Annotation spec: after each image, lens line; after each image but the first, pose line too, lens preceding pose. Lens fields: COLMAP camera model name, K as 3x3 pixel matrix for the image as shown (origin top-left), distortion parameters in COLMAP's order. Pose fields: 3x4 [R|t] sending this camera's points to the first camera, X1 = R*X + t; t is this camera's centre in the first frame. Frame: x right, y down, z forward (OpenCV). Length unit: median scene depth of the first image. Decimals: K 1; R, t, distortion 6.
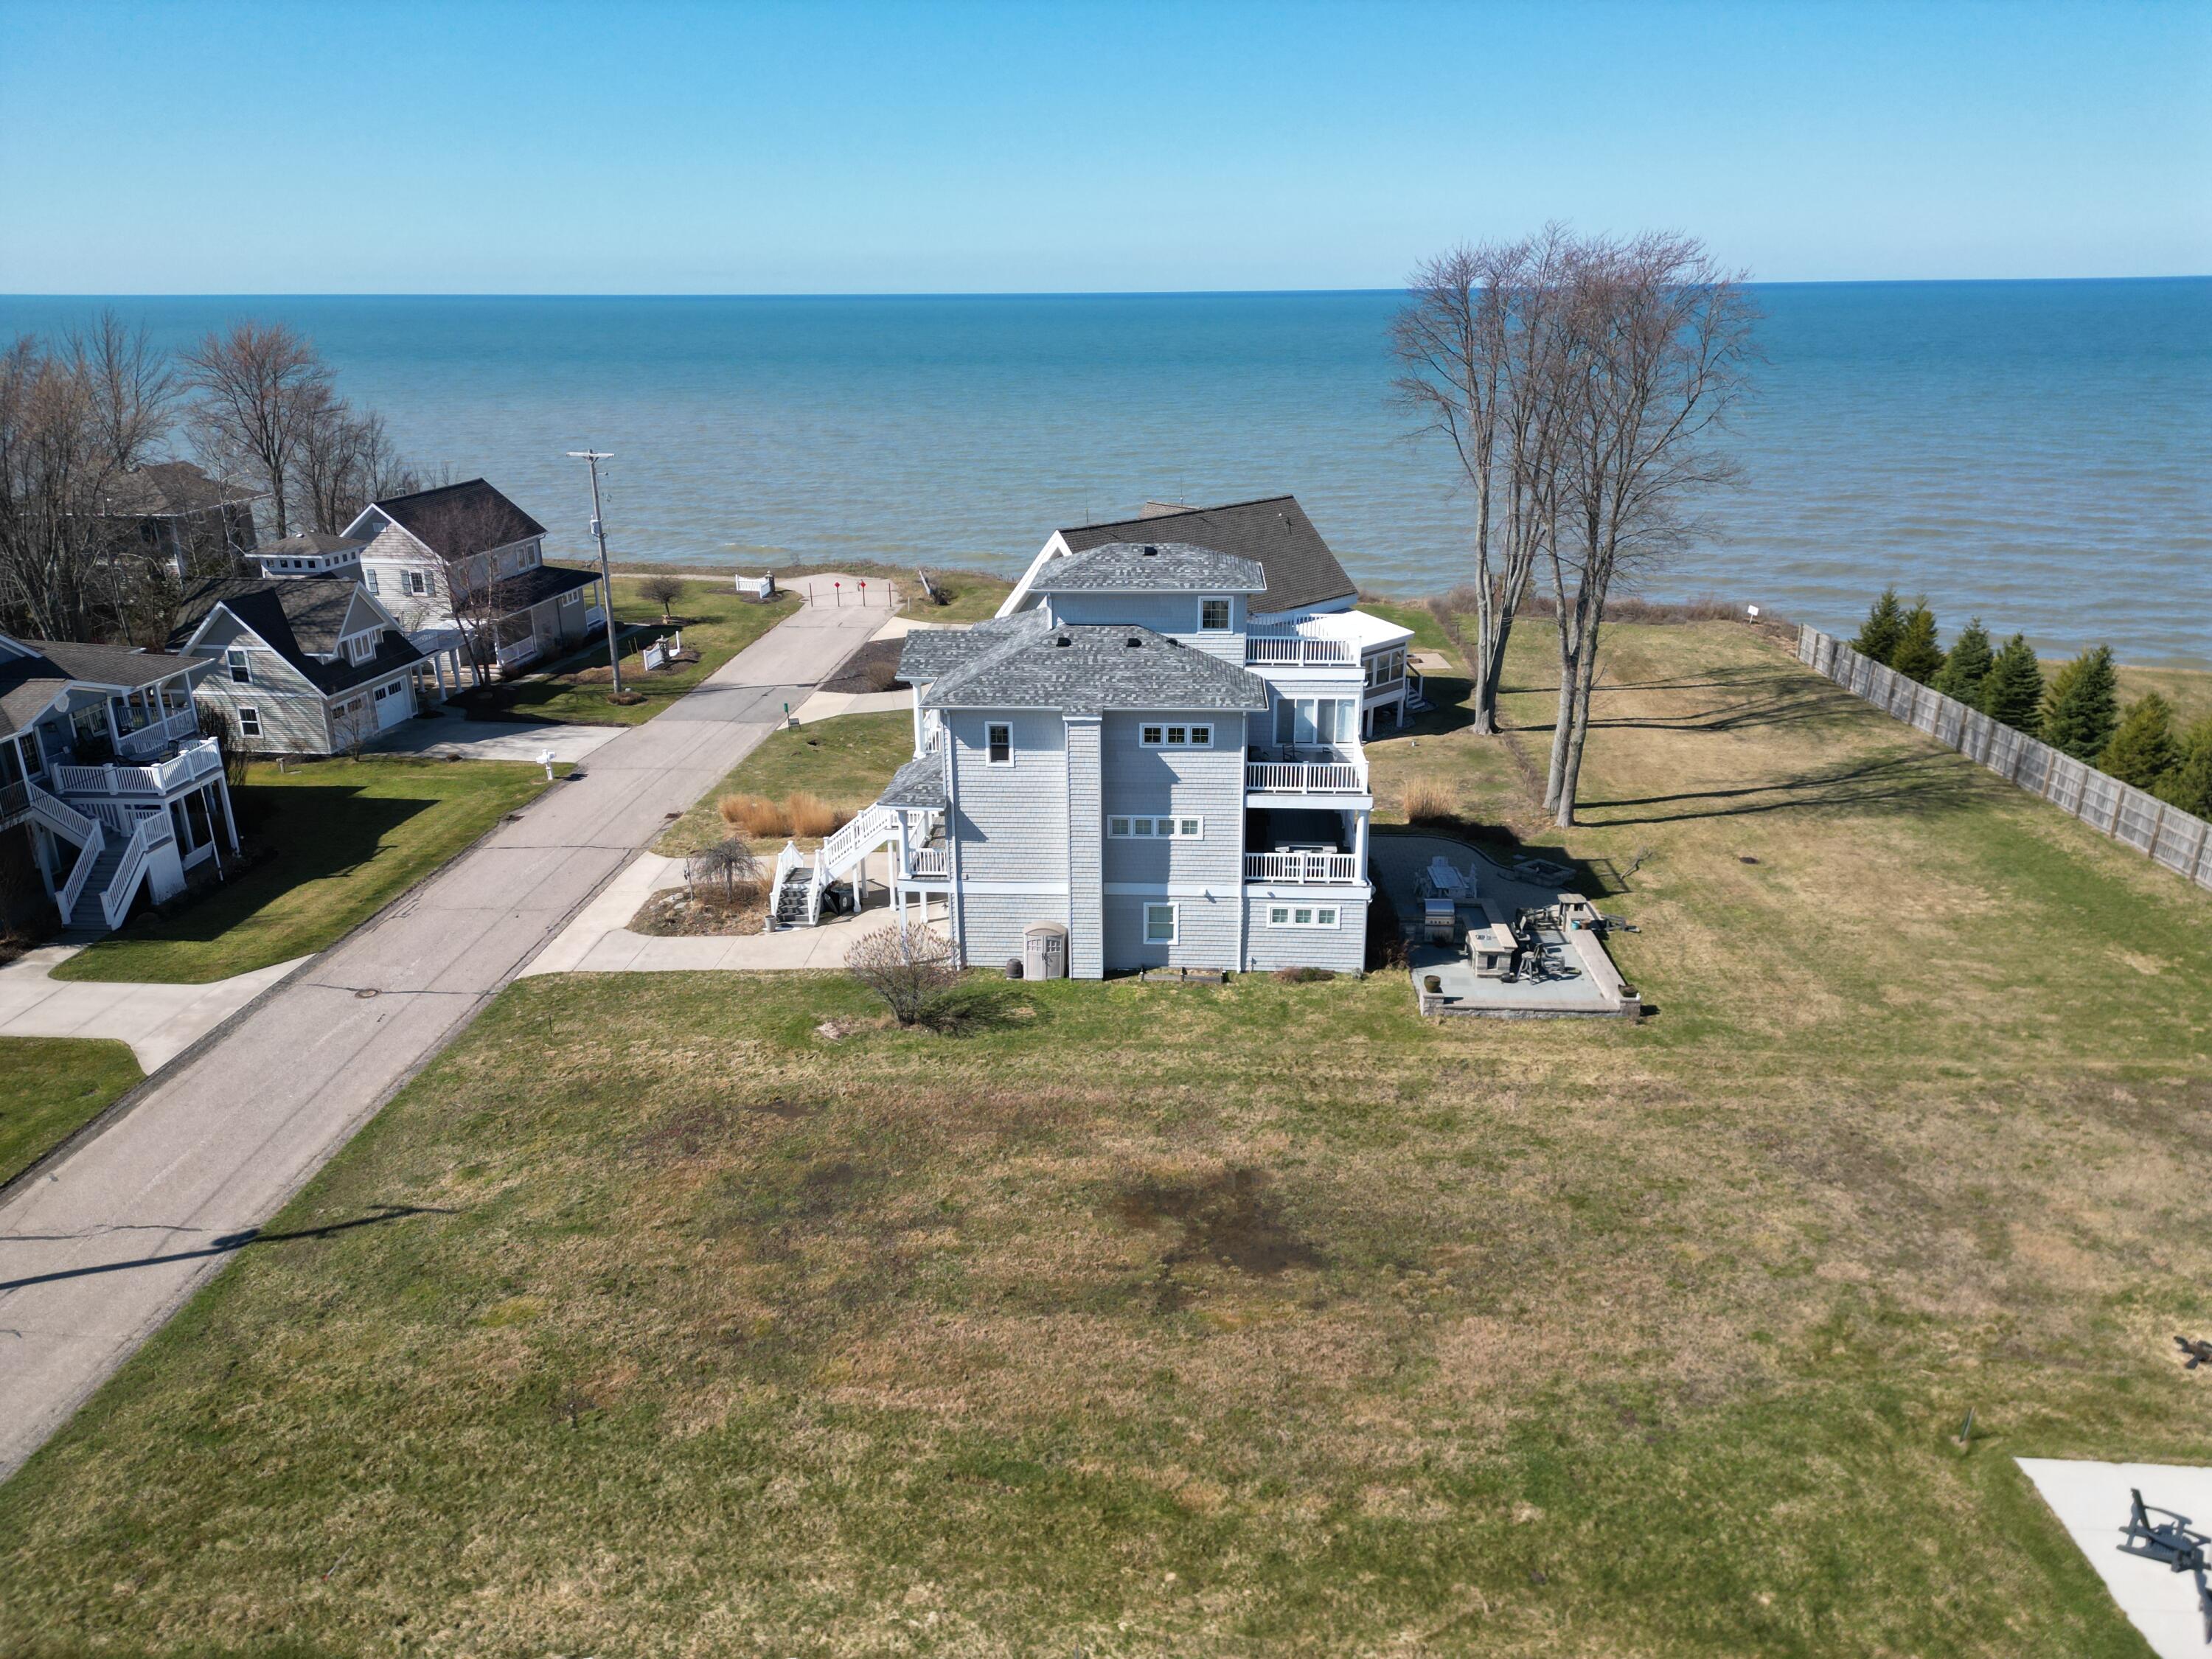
lens RADIAL K [[1530.9, 0, 1096.3], [0, 1530.9, 820.6], [0, 0, 1]] dist [0.091351, -0.078442]
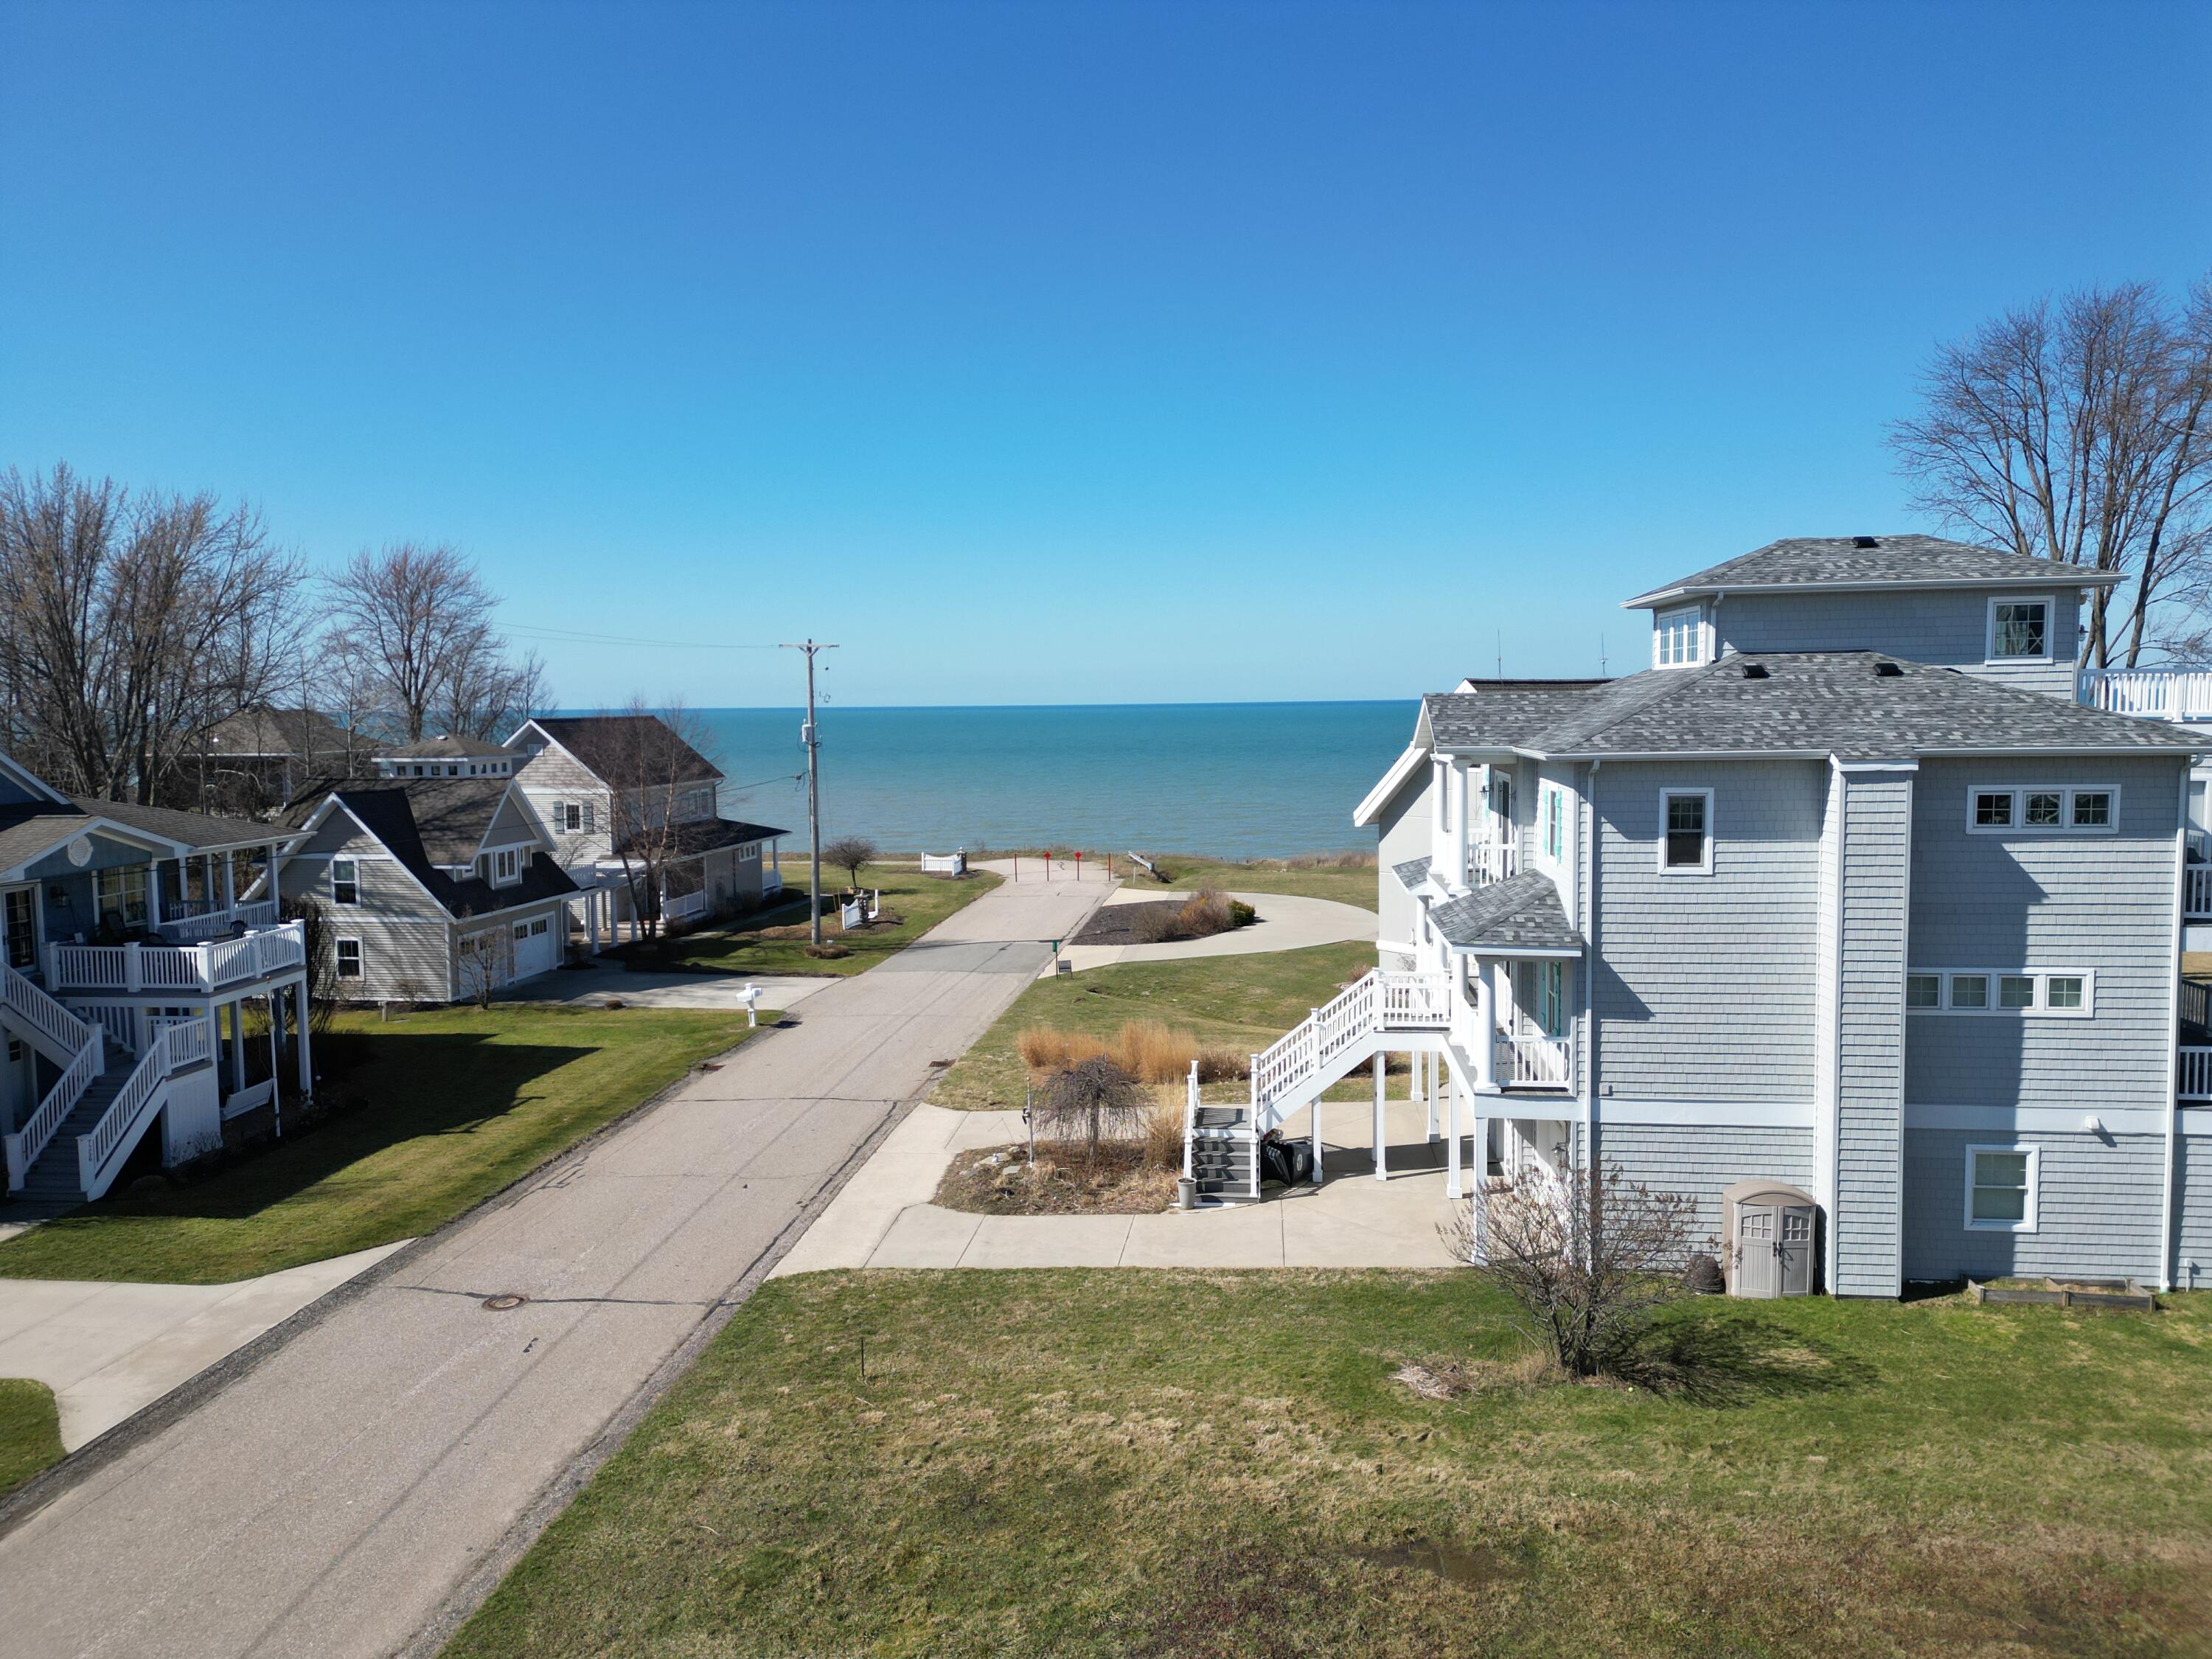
lens RADIAL K [[1530.9, 0, 1096.3], [0, 1530.9, 820.6], [0, 0, 1]] dist [0.091351, -0.078442]
pose [[0.998871, -0.001795, -0.047477, -0.228496], [-0.010134, 0.968245, -0.249800, 0.079435], [0.046418, 0.249999, 0.967133, 0.427903]]
